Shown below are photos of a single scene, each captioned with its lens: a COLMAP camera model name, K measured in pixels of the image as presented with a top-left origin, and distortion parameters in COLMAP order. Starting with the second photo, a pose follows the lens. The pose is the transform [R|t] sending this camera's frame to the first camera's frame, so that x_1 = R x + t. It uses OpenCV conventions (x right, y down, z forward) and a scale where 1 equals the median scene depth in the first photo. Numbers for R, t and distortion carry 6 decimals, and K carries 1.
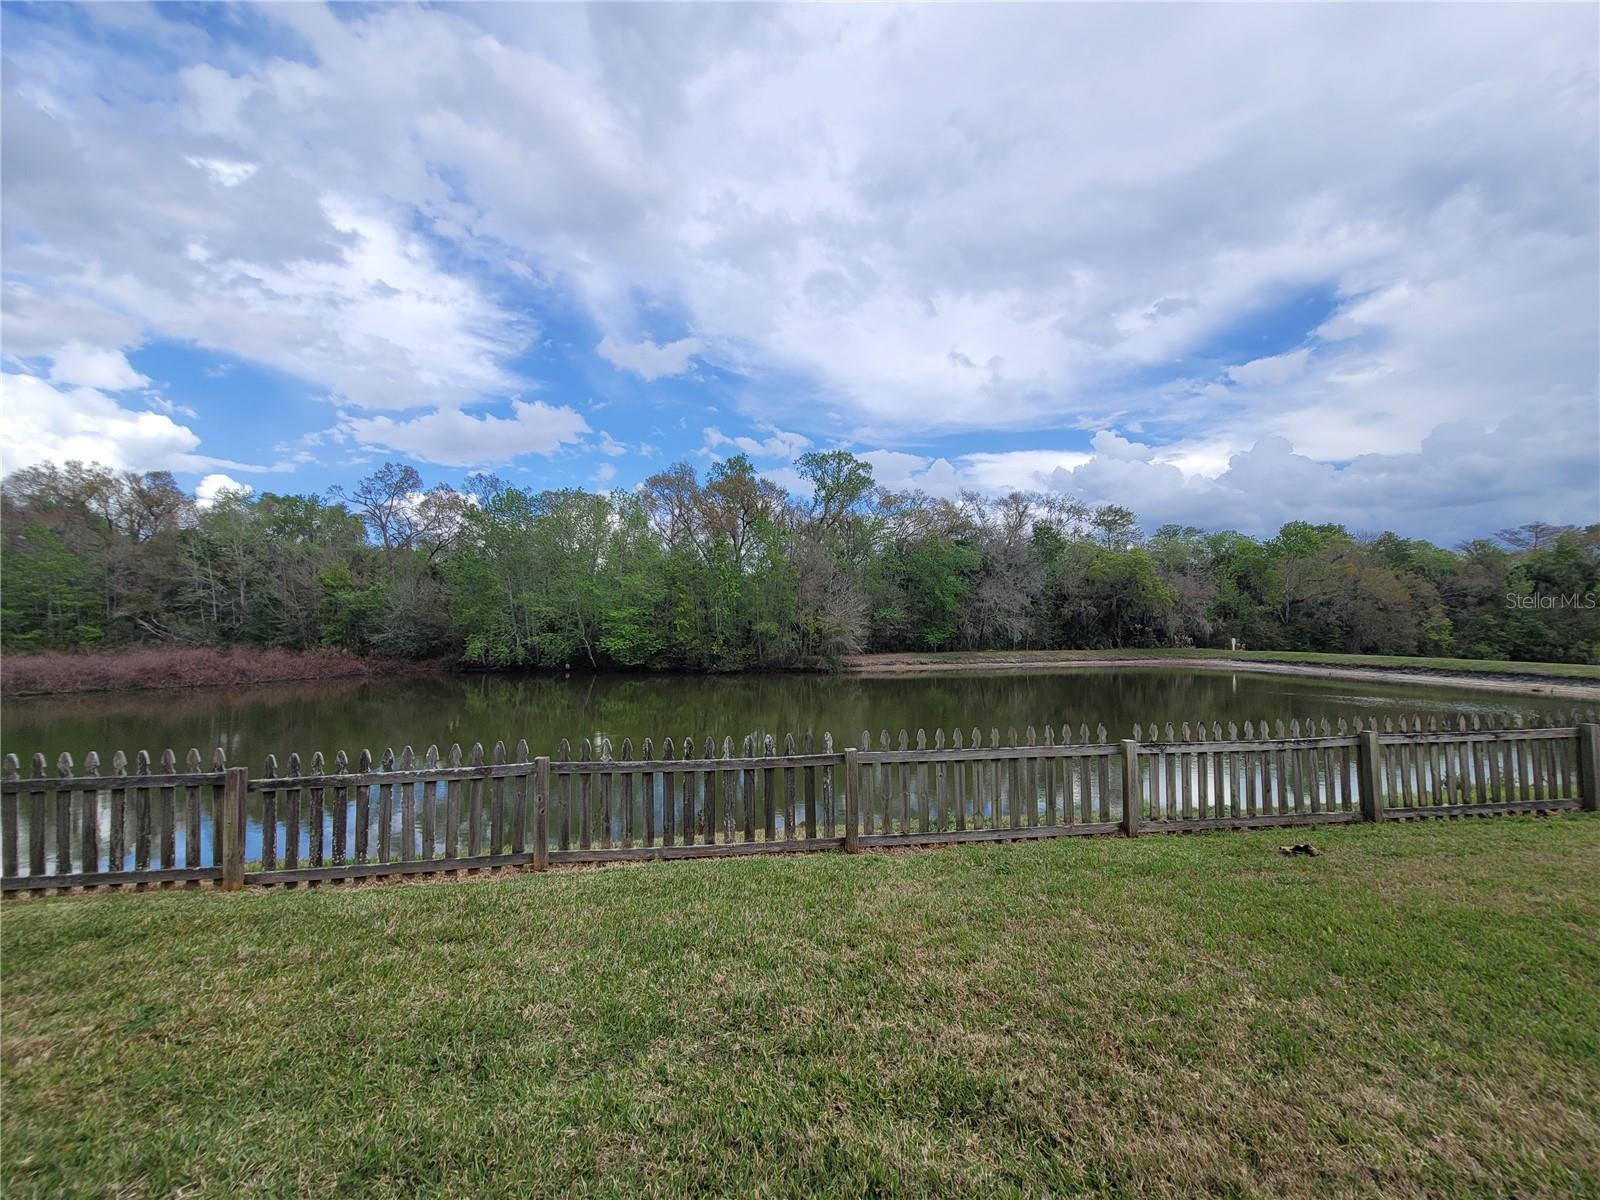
lens RADIAL K [[626.0, 0, 760.9], [0, 626.0, 619.8], [0, 0, 1]] dist [-0.027556, -0.000243]
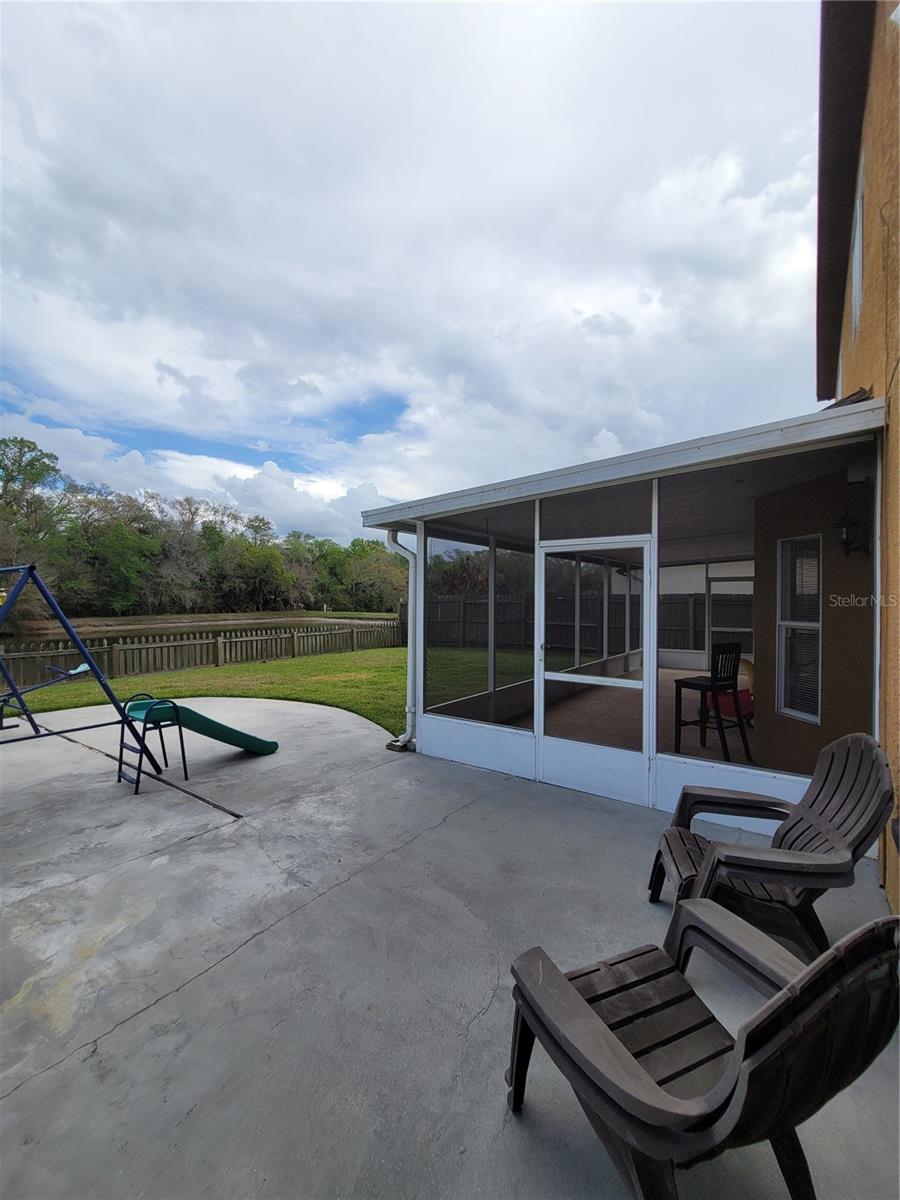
lens RADIAL K [[489.5, 0, 437.9], [0, 489.5, 601.1], [0, 0, 1]] dist [-0.008689, 0.002694]
pose [[0.669826, 0.000471, 0.742518, -0.018028], [-0.015978, 0.999777, 0.013780, -0.002603], [-0.742346, -0.021094, 0.669684, -0.116102]]
